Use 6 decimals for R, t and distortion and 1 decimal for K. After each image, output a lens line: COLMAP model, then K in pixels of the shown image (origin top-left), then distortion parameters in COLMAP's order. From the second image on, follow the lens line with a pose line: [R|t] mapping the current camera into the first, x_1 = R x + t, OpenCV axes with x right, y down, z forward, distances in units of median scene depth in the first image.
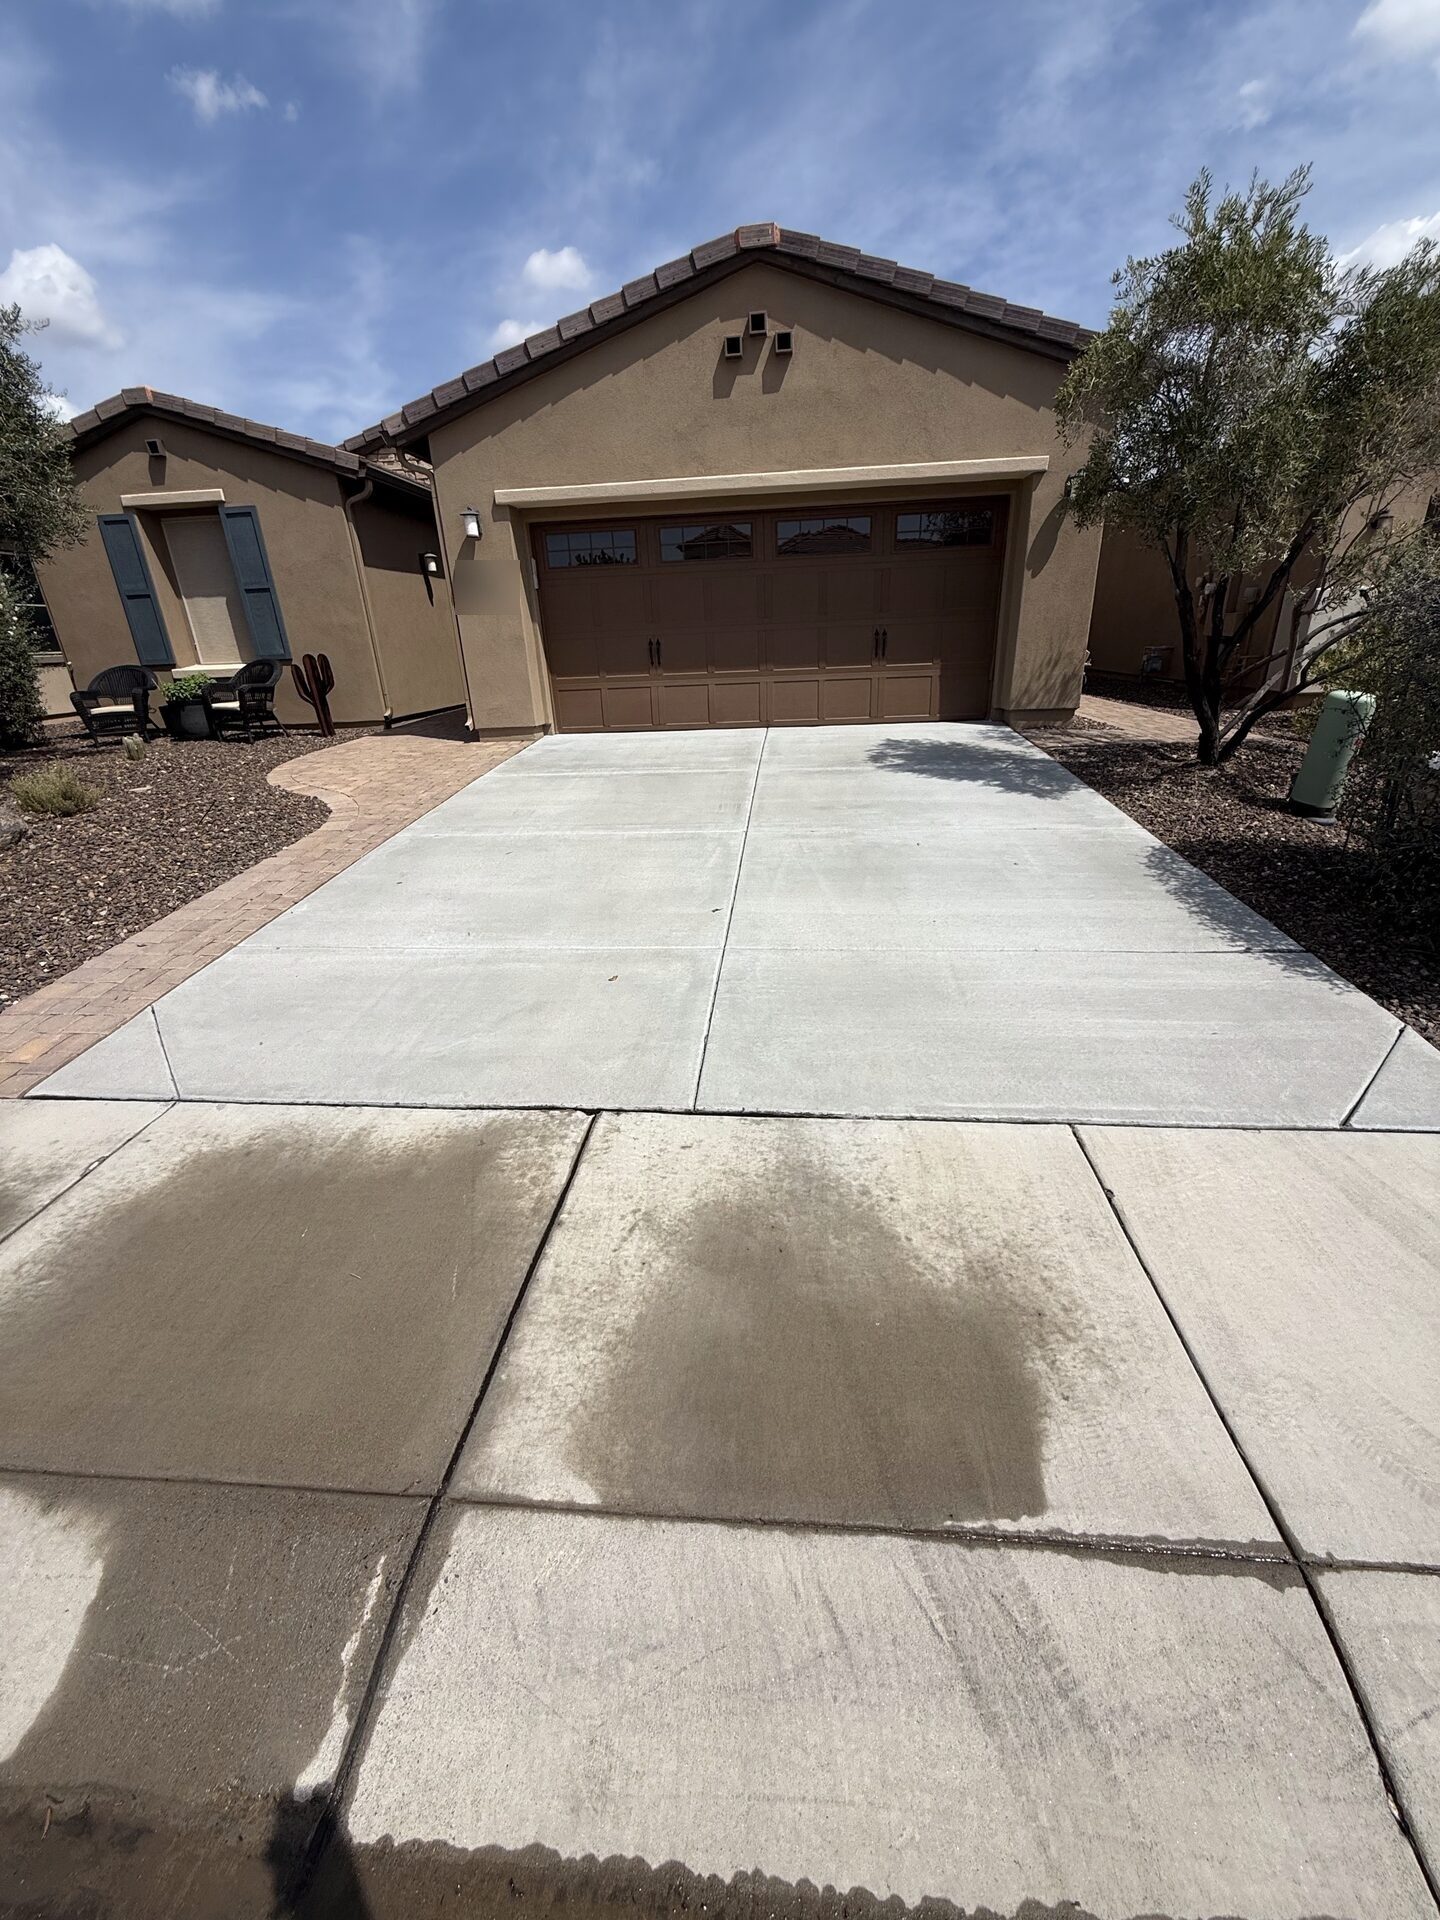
lens RADIAL K [[760.4, 0, 720.0], [0, 760.4, 960.0], [0, 0, 1]] dist [0.000485, 0.000006]
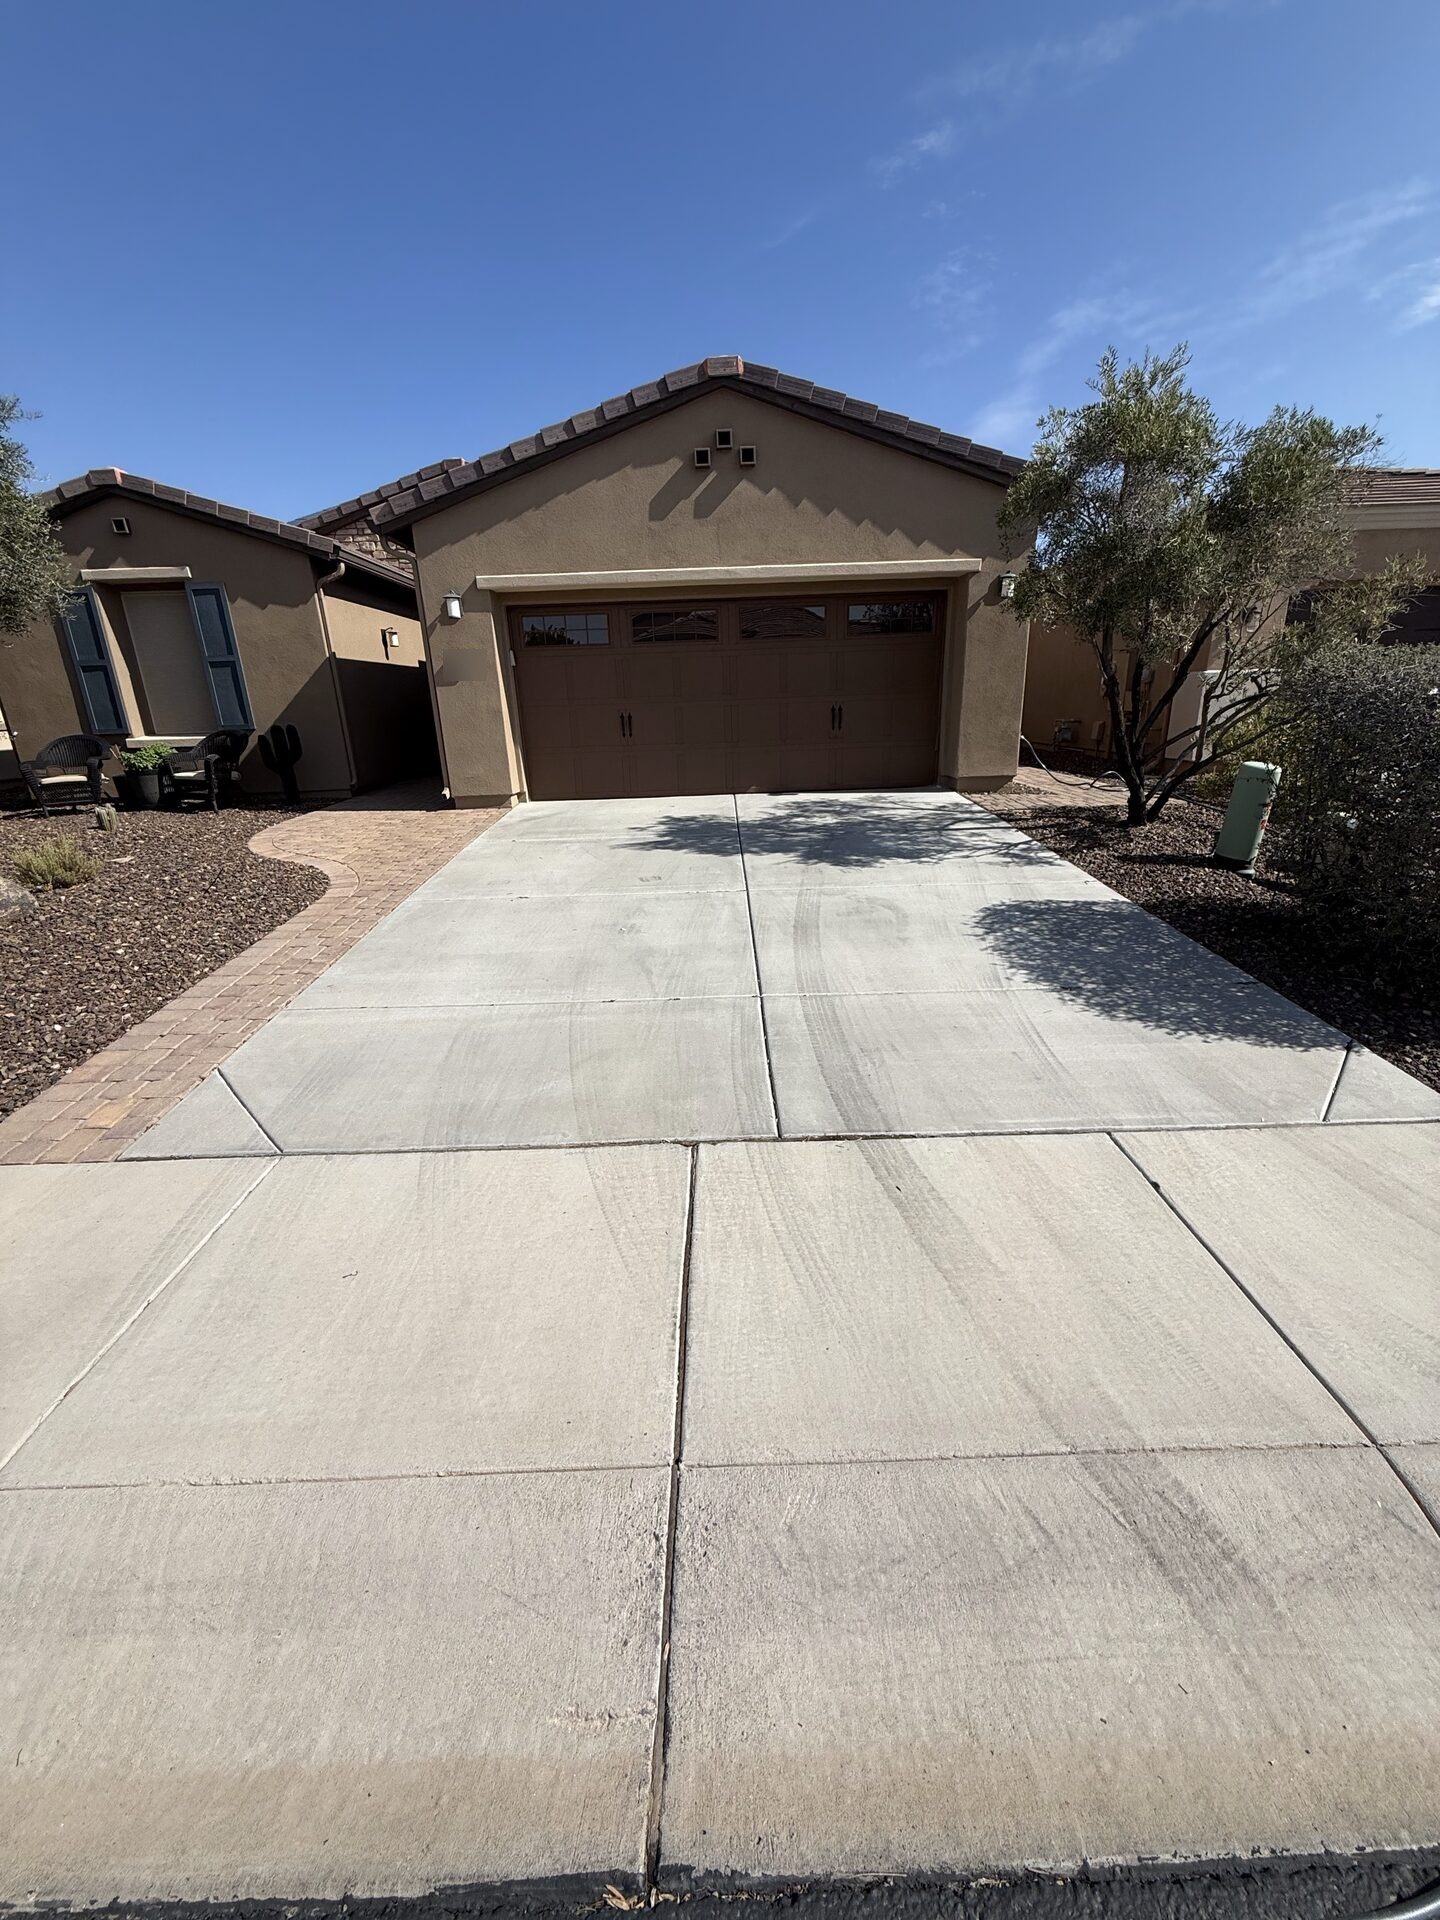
lens RADIAL K [[760.4, 0, 720.0], [0, 760.4, 960.0], [0, 0, 1]] dist [0.000485, 0.000006]
pose [[0.994957, -0.026574, 0.096713, -0.113312], [0.034027, 0.996508, -0.076247, 0.010250], [-0.094349, 0.079153, 0.992387, -0.059274]]
